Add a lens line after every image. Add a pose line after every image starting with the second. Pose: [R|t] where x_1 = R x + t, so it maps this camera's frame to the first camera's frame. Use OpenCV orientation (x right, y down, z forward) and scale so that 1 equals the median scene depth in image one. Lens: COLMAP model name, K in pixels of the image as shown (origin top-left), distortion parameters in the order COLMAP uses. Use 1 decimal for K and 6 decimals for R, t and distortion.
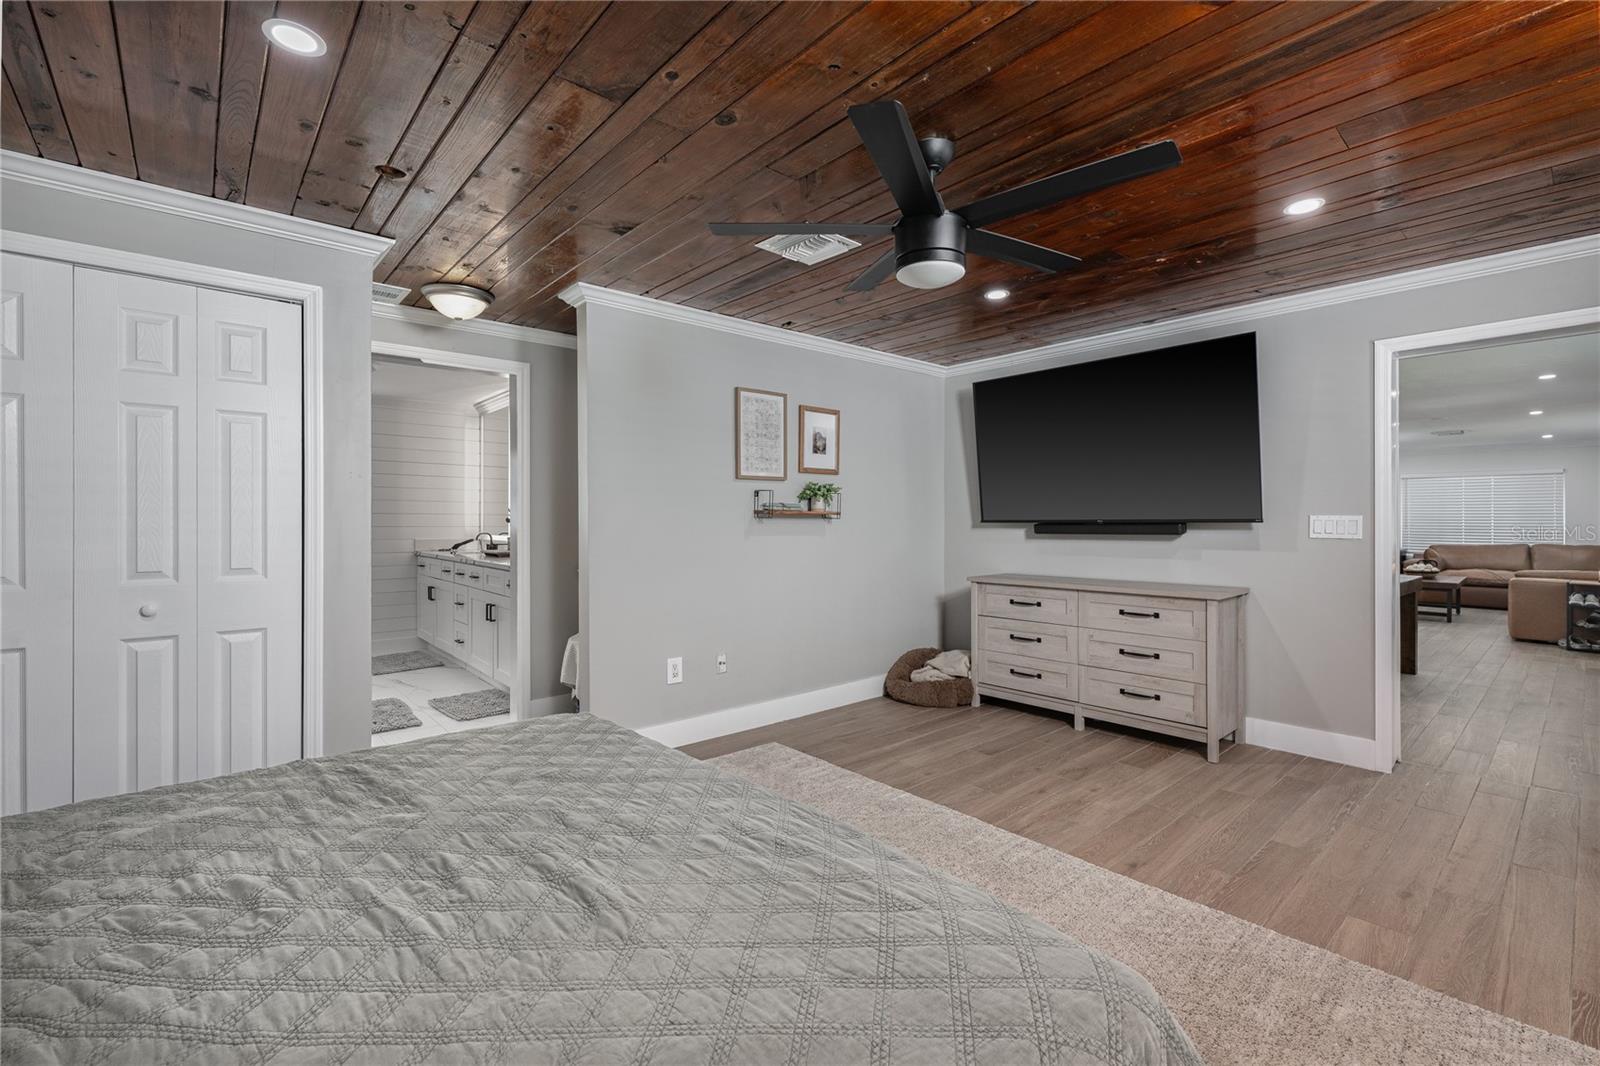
lens RADIAL K [[688.6, 0, 800.5], [0, 688.6, 522.2], [0, 0, 1]] dist [-0.002225, -0.000123]
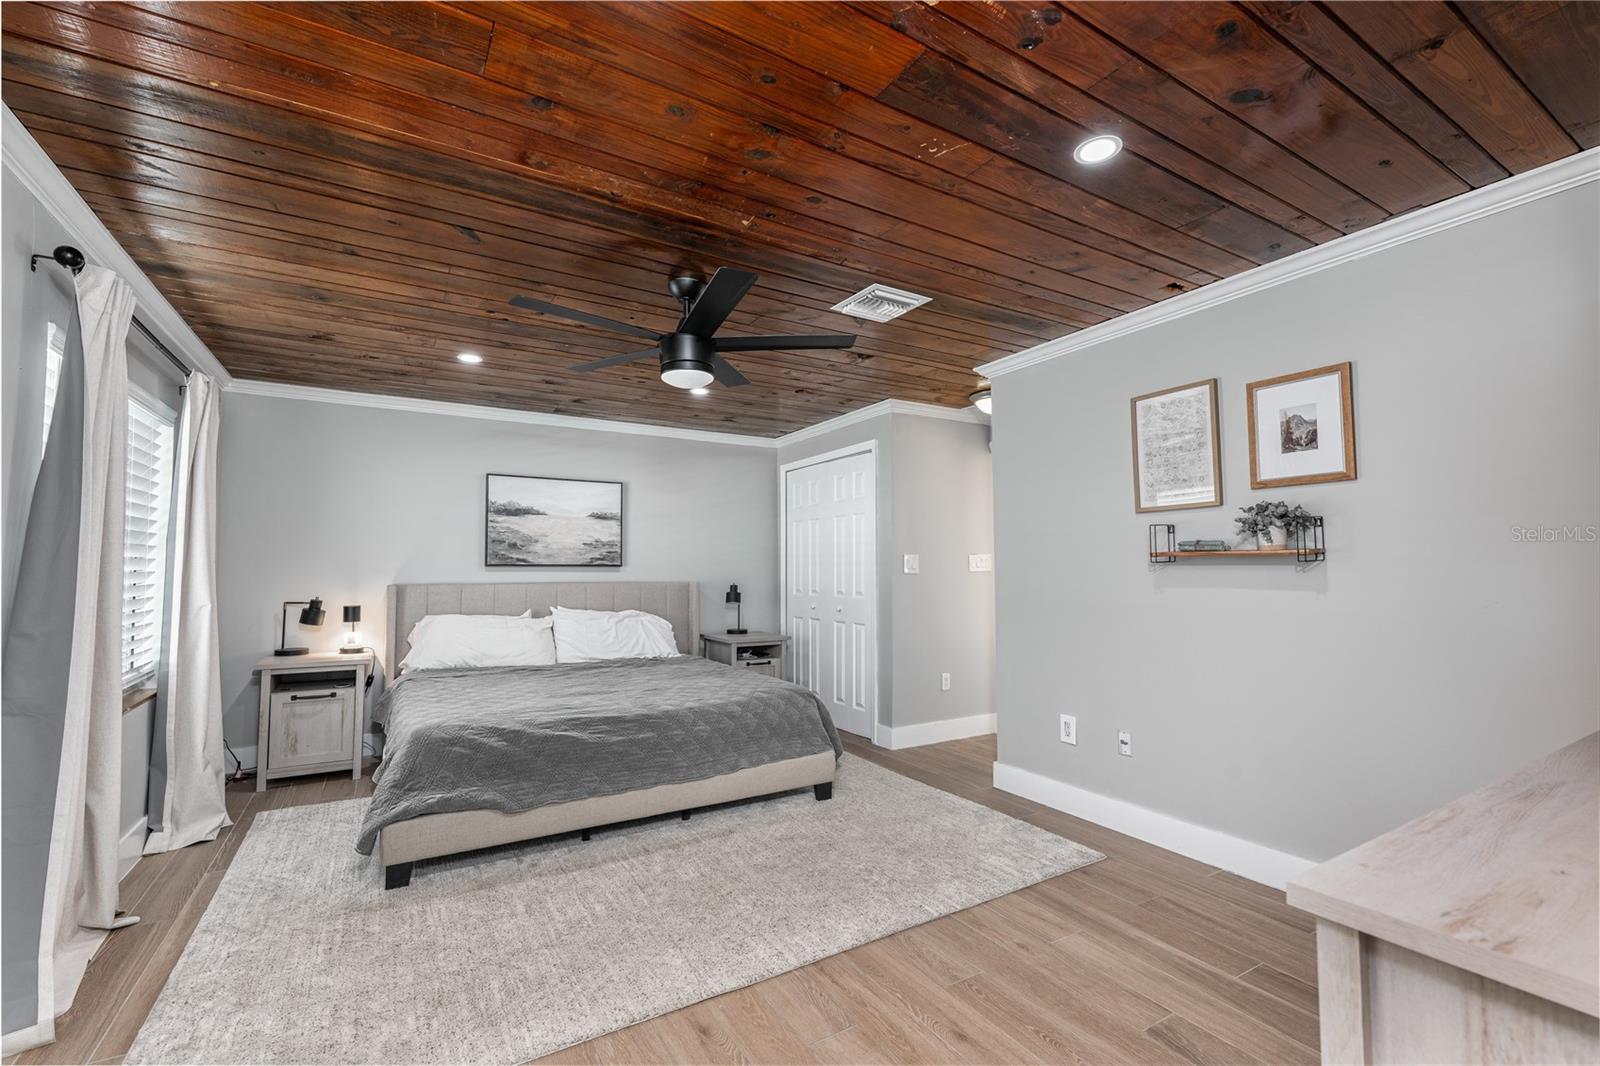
lens RADIAL K [[688.6, 0, 796.5], [0, 688.6, 530.9], [0, 0, 1]] dist [-0.002225, -0.000123]
pose [[-0.184360, -0.053940, -0.981377, 0.752639], [0.003903, 0.998445, -0.055611, -0.000296], [0.982851, -0.014083, -0.183863, 0.761102]]
